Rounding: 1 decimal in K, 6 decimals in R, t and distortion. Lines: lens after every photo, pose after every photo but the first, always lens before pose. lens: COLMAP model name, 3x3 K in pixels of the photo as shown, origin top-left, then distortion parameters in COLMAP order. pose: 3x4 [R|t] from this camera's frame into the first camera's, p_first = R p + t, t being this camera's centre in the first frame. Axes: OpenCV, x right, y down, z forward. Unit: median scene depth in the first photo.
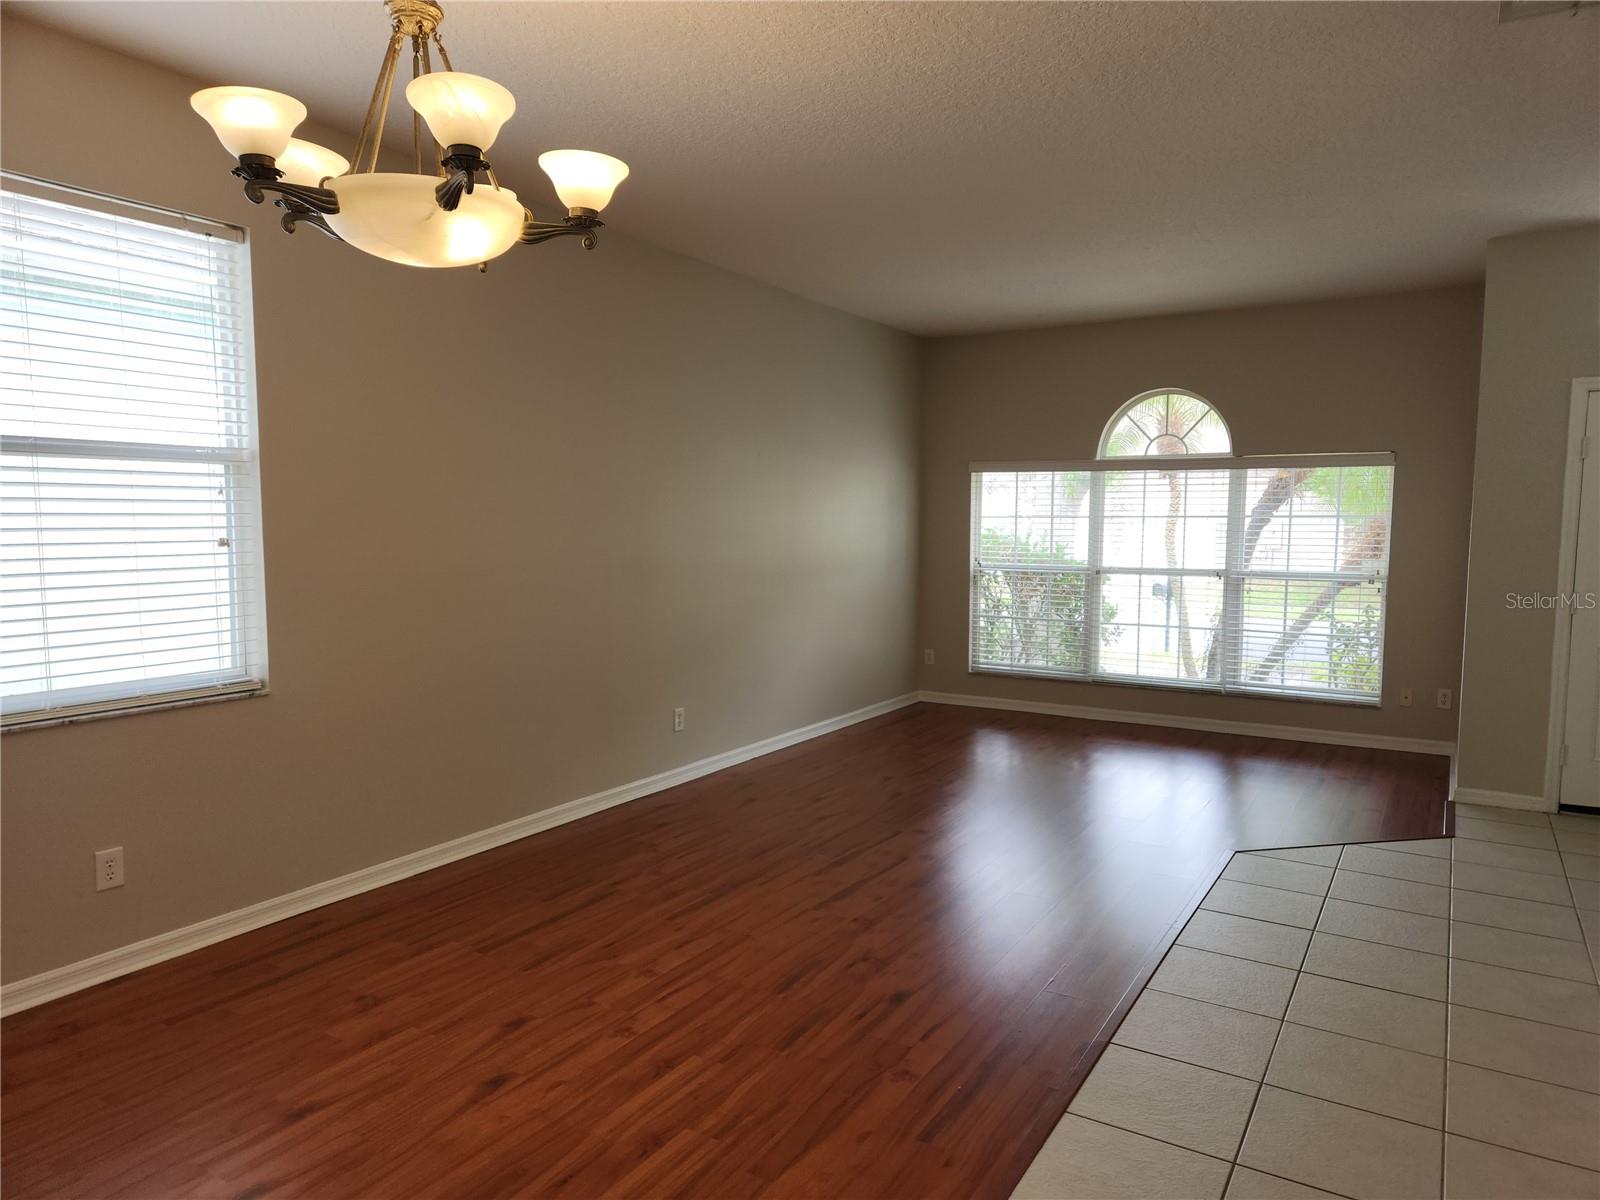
lens RADIAL K [[1076.9, 0, 810.5], [0, 1076.9, 614.1], [0, 0, 1]] dist [0.077363, -0.054115]
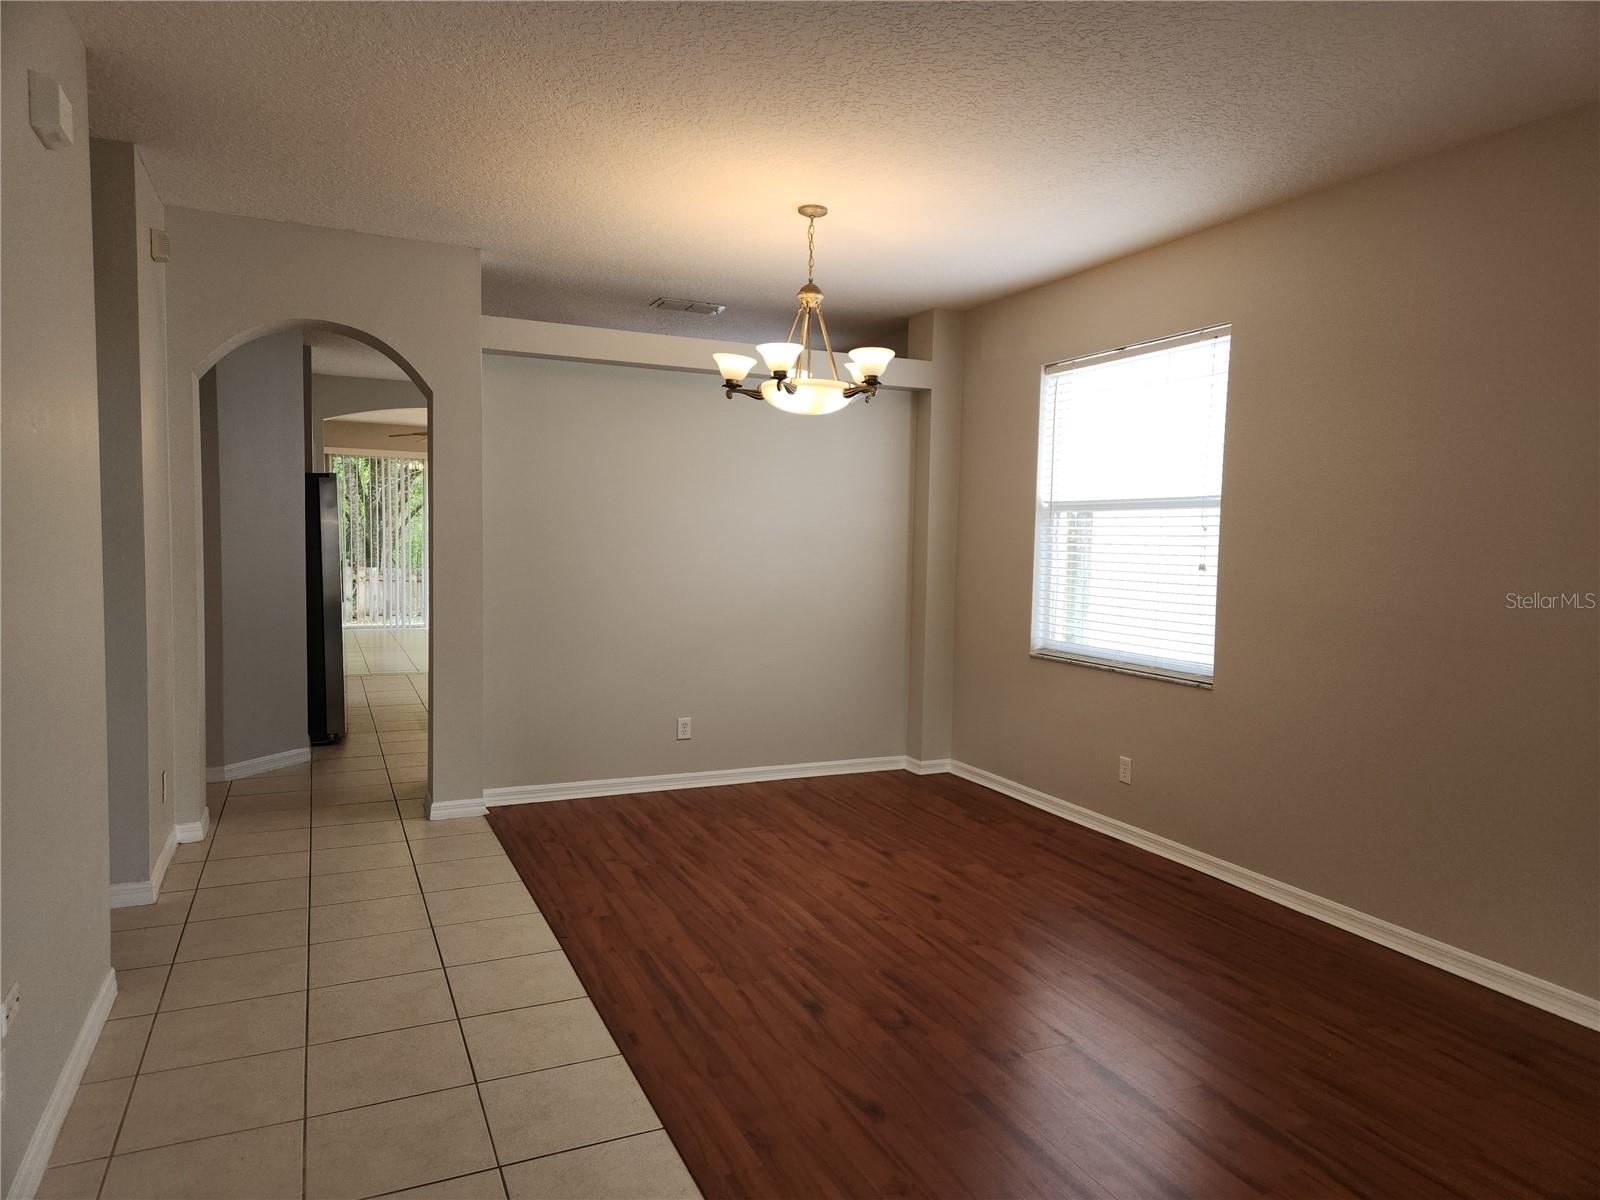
lens RADIAL K [[1076.9, 0, 810.6], [0, 1076.9, 592.2], [0, 0, 1]] dist [0.077363, -0.054115]
pose [[-0.575554, 0.025059, -0.817380, 0.955955], [-0.097241, 0.990341, 0.098834, -0.140019], [0.811962, 0.136367, -0.567558, 1.606511]]
